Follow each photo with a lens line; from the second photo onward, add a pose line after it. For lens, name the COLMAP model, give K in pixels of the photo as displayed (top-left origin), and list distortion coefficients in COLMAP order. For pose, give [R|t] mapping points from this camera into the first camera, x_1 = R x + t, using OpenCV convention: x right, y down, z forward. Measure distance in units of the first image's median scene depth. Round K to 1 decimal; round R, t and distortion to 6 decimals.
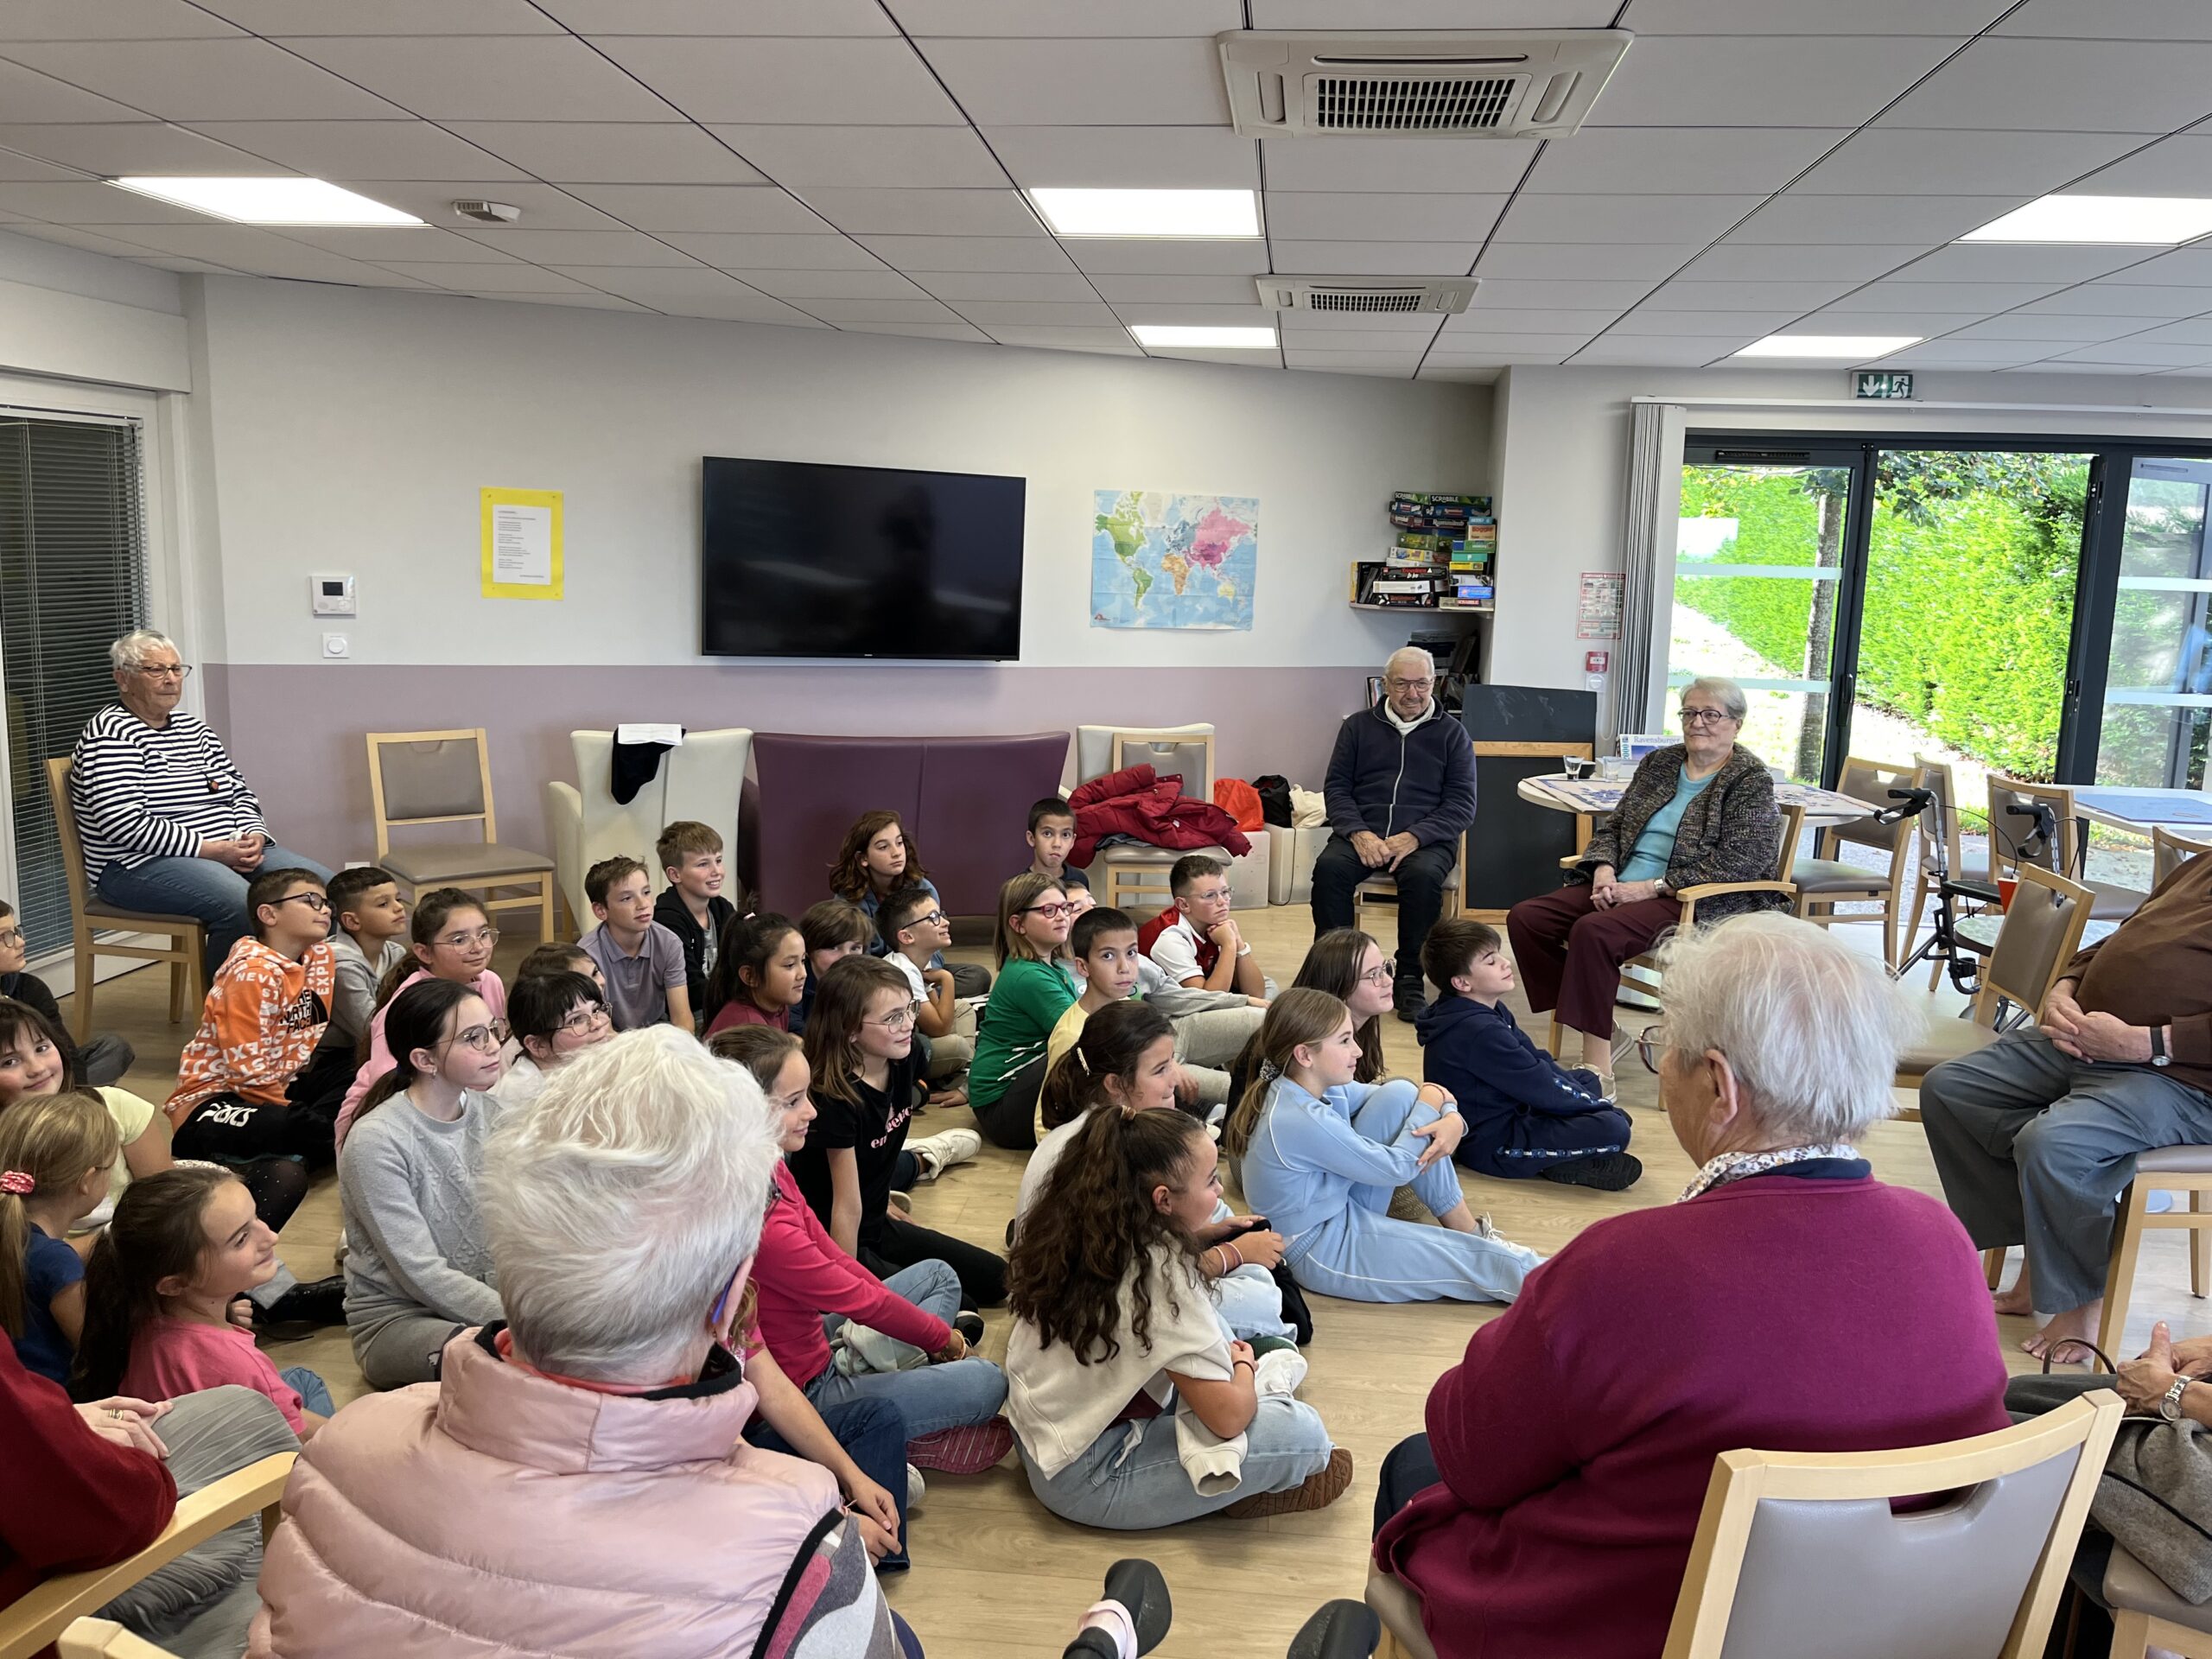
lens RADIAL K [[1703.4, 0, 1112.4], [0, 1703.4, 827.0], [0, 0, 1]] dist [0.007894, -0.002911]
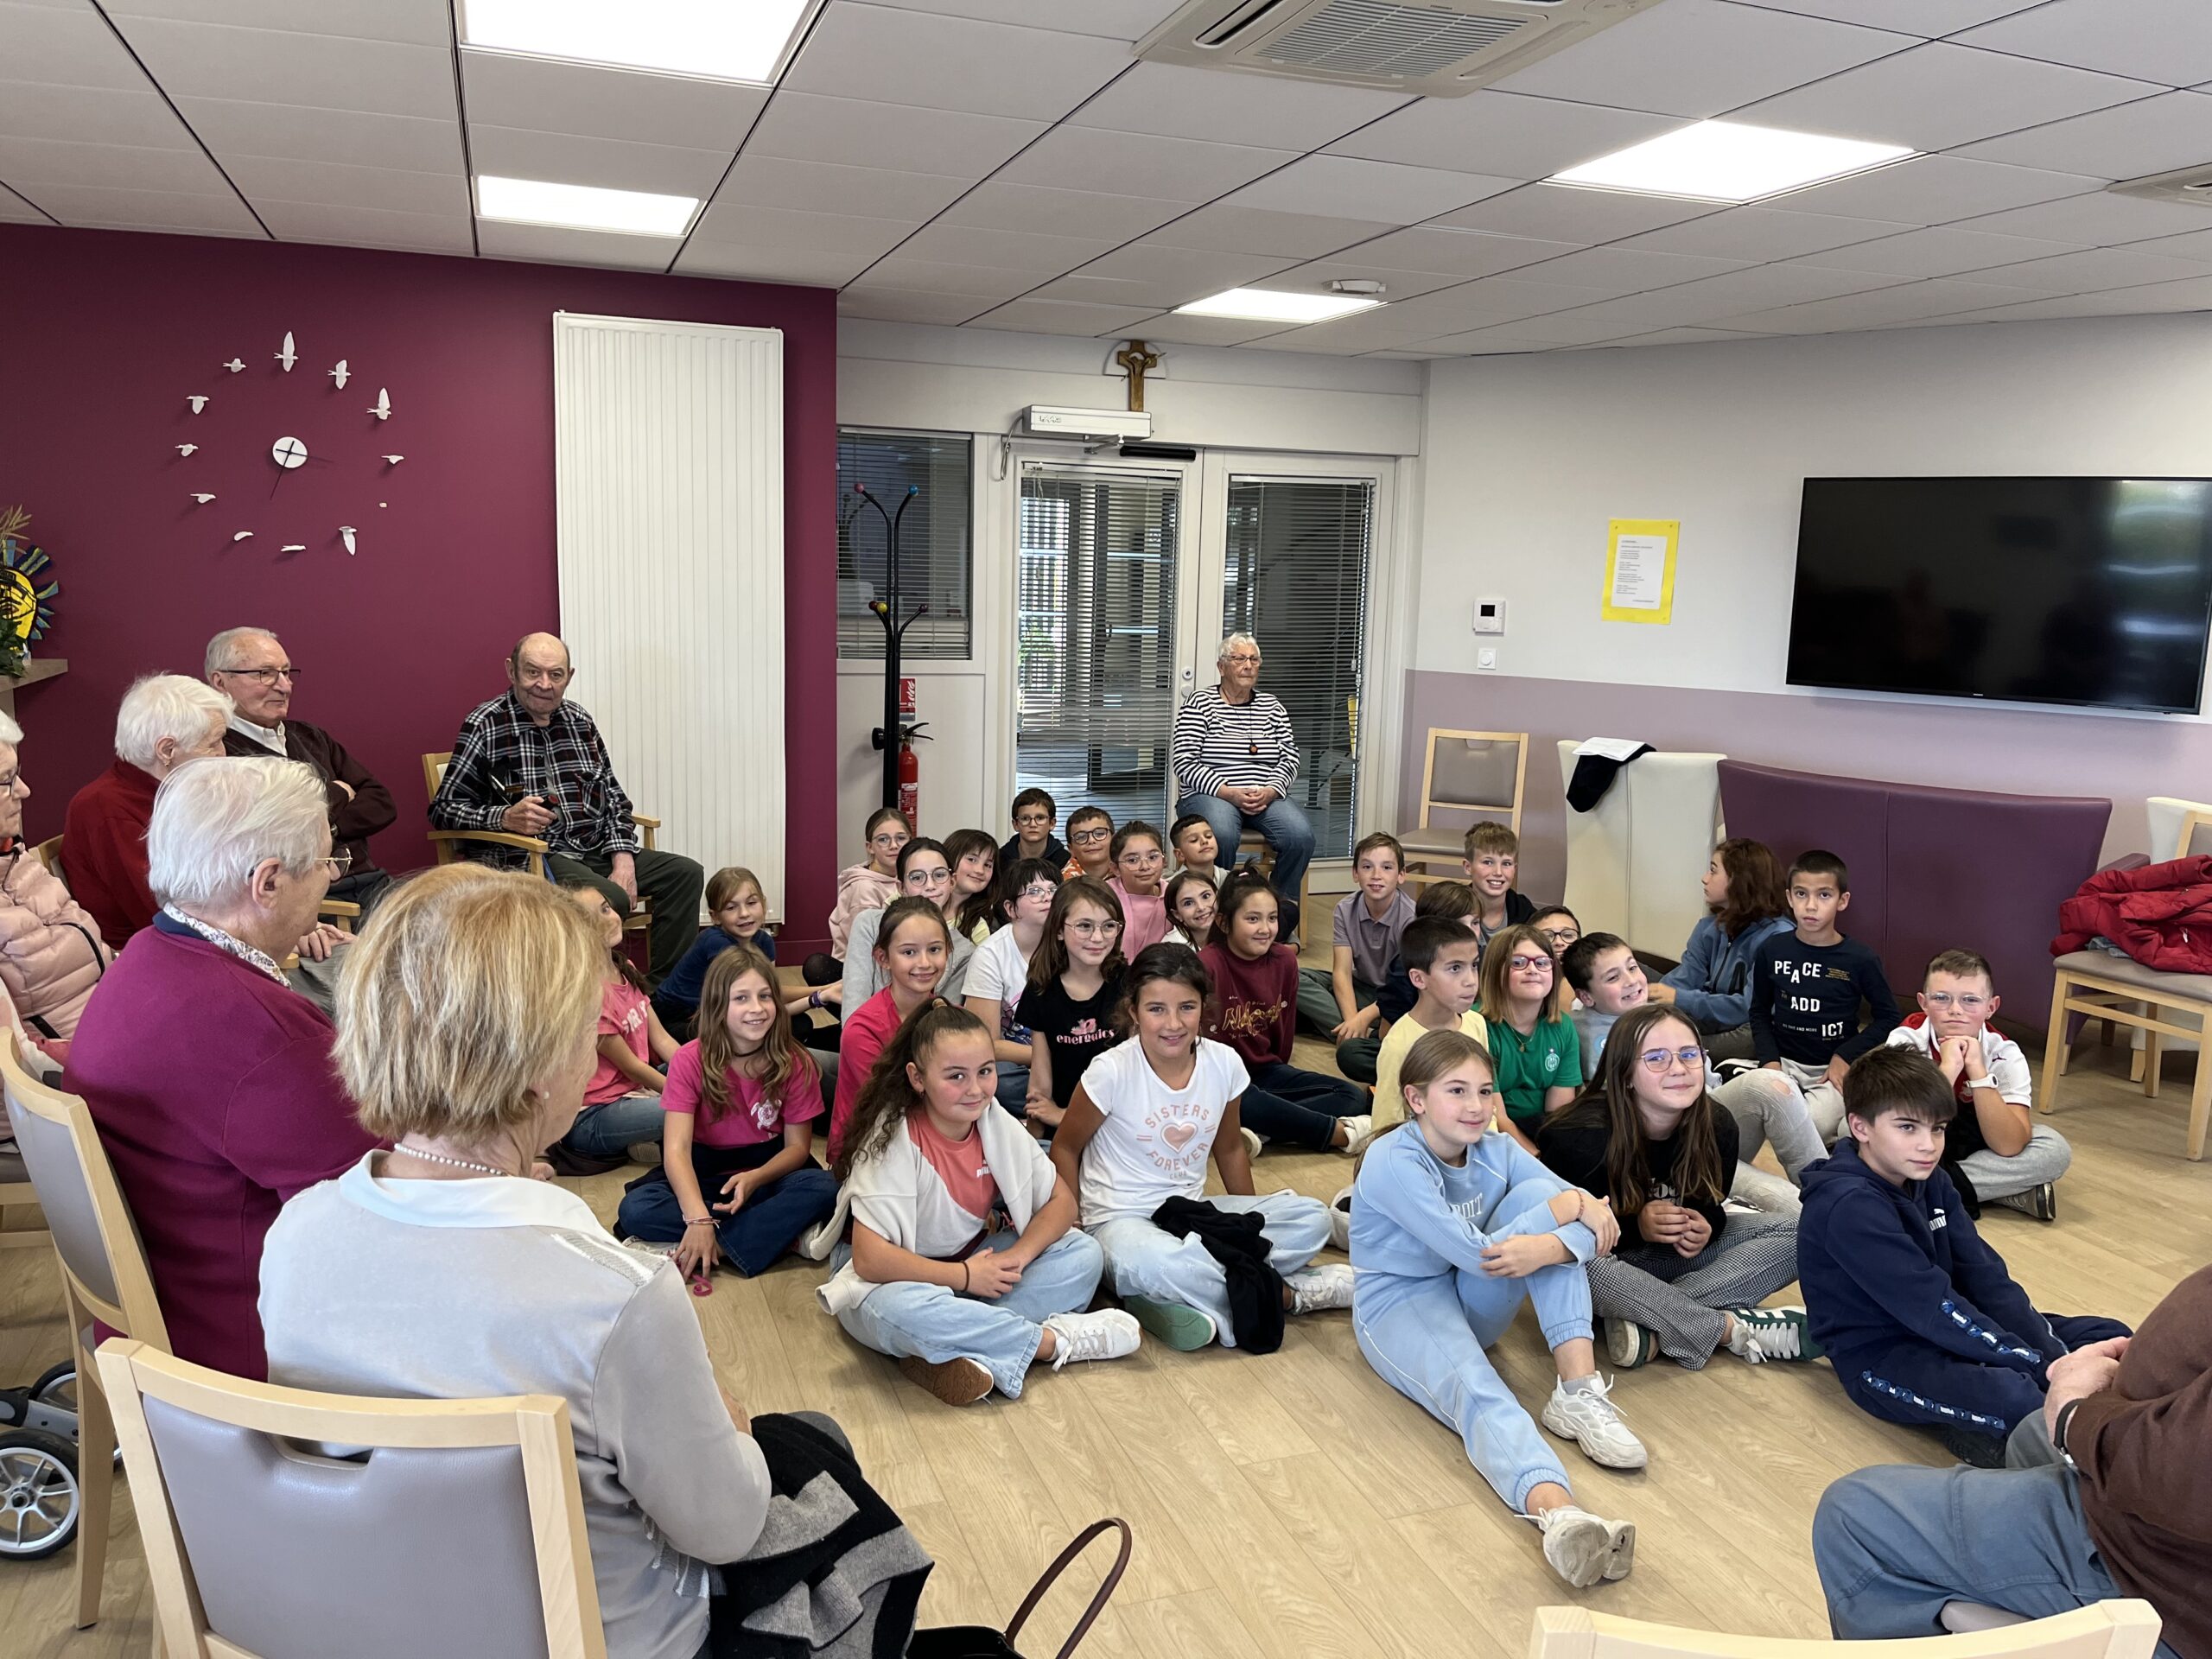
lens RADIAL K [[1703.4, 0, 1106.3], [0, 1703.4, 833.7], [0, 0, 1]] dist [0.007894, -0.002911]
pose [[0.423359, 0.125562, -0.897219, 0.513209], [-0.148374, 0.986587, 0.068057, -0.027091], [0.893729, 0.104312, 0.436311, 0.258893]]
